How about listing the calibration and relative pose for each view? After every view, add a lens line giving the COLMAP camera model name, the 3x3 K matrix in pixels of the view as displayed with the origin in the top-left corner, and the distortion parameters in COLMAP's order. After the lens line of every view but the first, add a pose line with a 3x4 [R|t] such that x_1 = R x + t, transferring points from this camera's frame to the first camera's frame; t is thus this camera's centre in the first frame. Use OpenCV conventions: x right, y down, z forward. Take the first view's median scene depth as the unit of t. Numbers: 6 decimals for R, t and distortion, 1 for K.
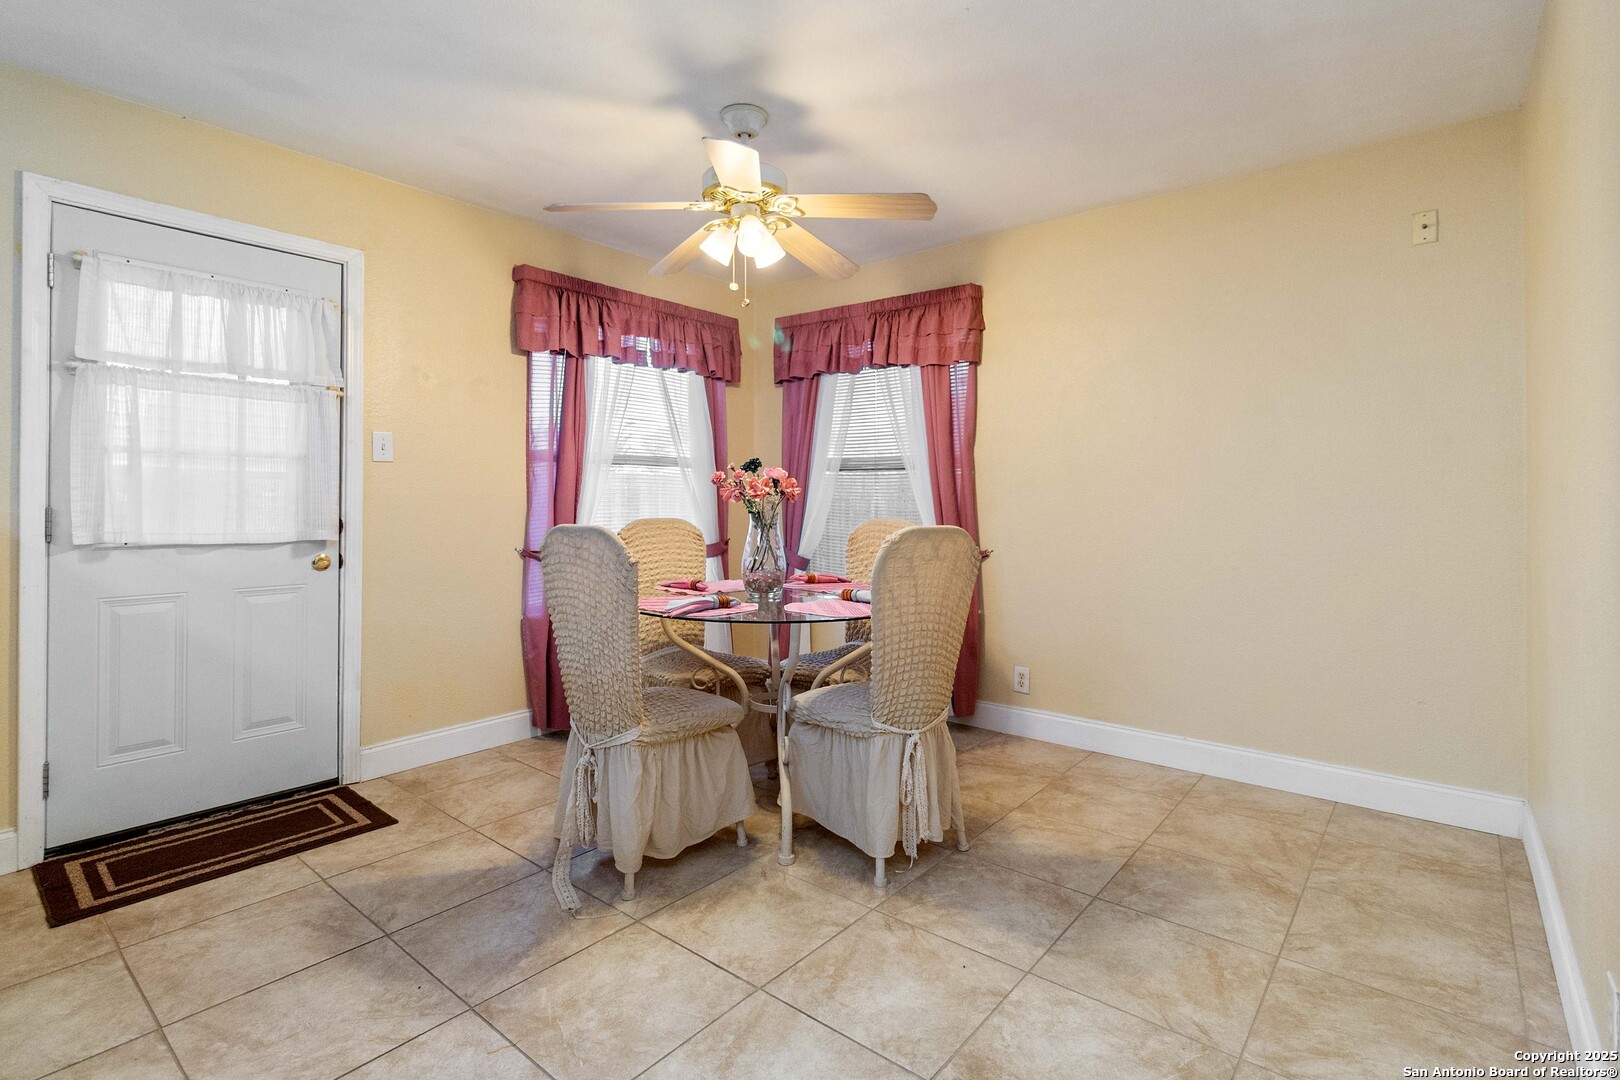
lens RADIAL K [[765.4, 0, 804.5], [0, 765.4, 505.9], [0, 0, 1]] dist [0.002585, 0.000007]
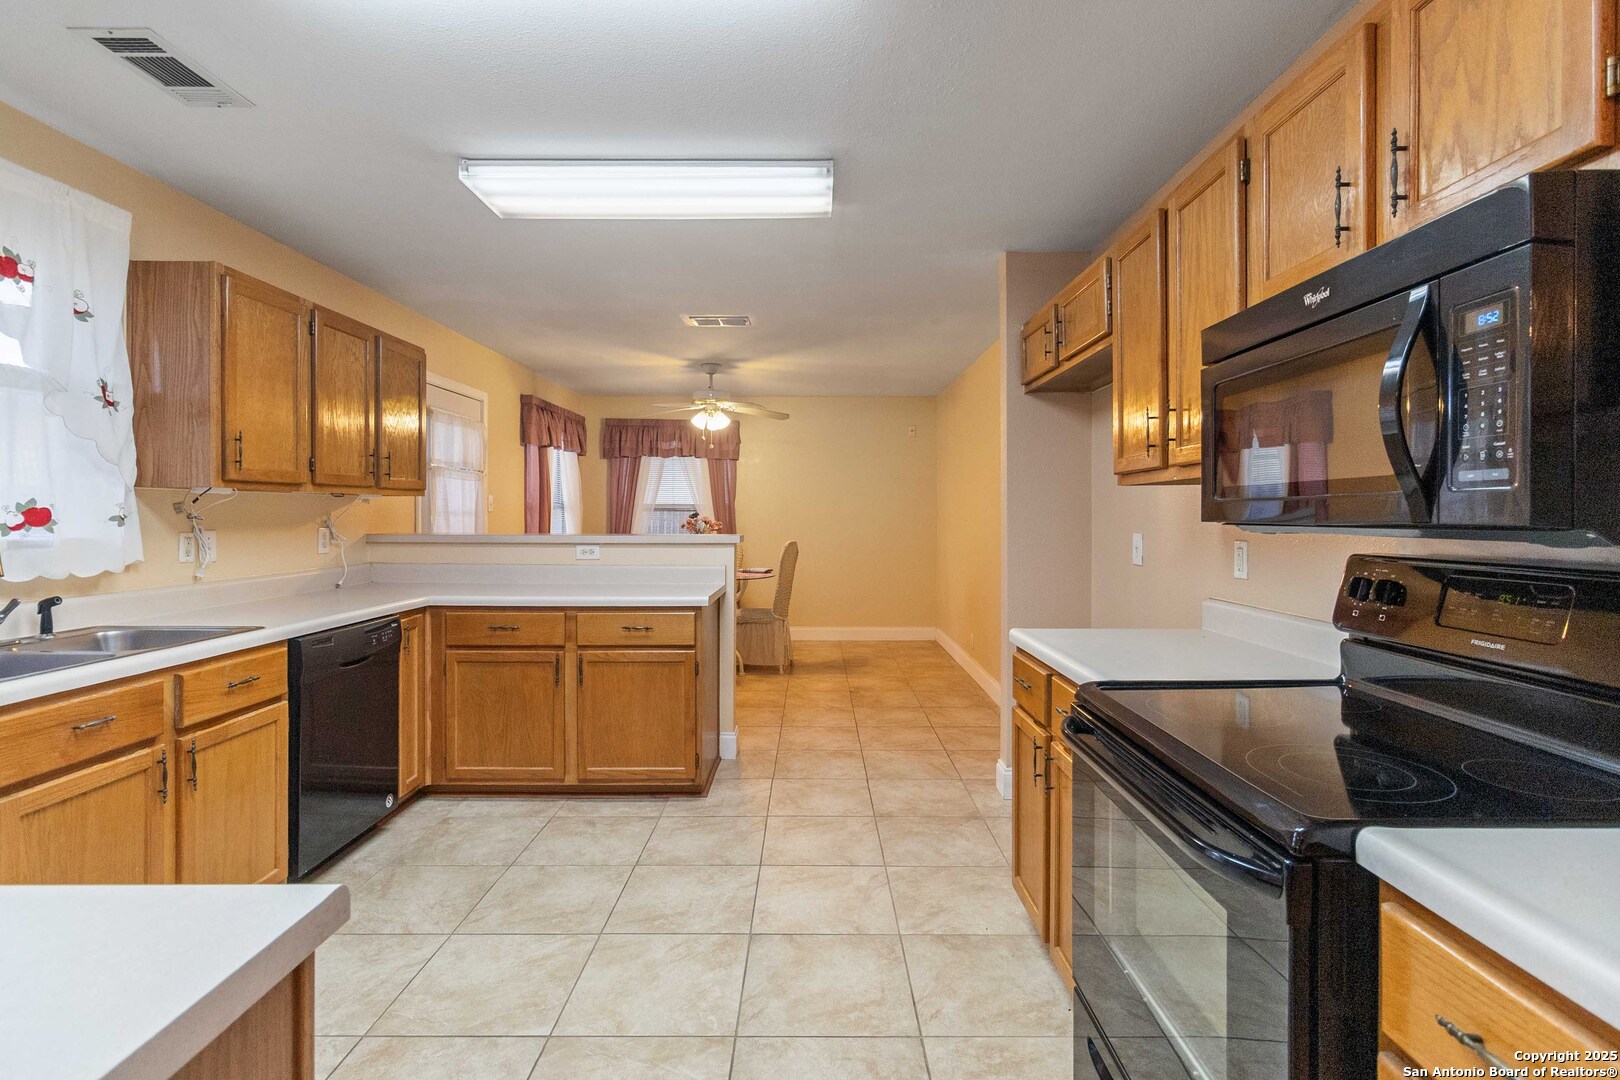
lens RADIAL K [[765.4, 0, 804.5], [0, 765.4, 505.9], [0, 0, 1]] dist [0.002585, 0.000007]
pose [[0.772854, -0.001869, 0.634581, -1.099921], [0.016953, 0.999700, -0.017703, -0.028455], [-0.634357, 0.024440, 0.772654, -0.800335]]
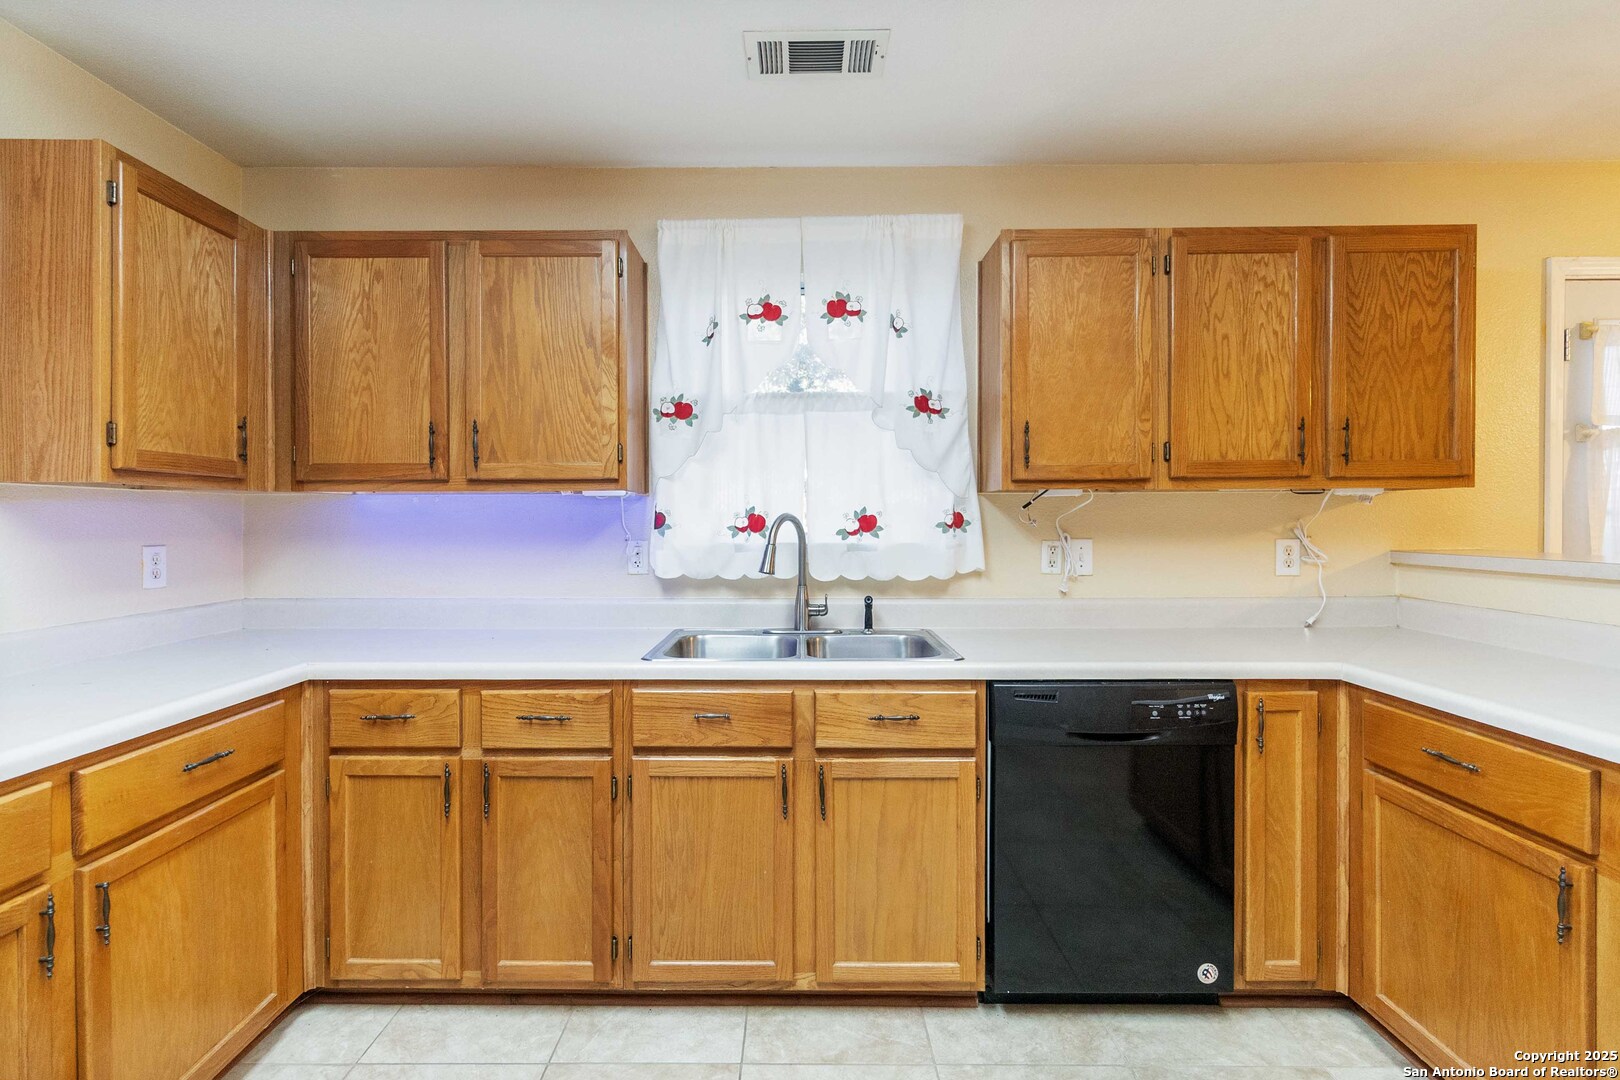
lens RADIAL K [[754.1, 0, 836.5], [0, 754.1, 530.4], [0, 0, 1]] dist [0.002503, 0.000711]
pose [[0.639522, -0.002497, -0.768768, -0.617321], [-0.003833, 0.999972, -0.006437, -0.030437], [0.768763, 0.007063, 0.639495, -0.328382]]
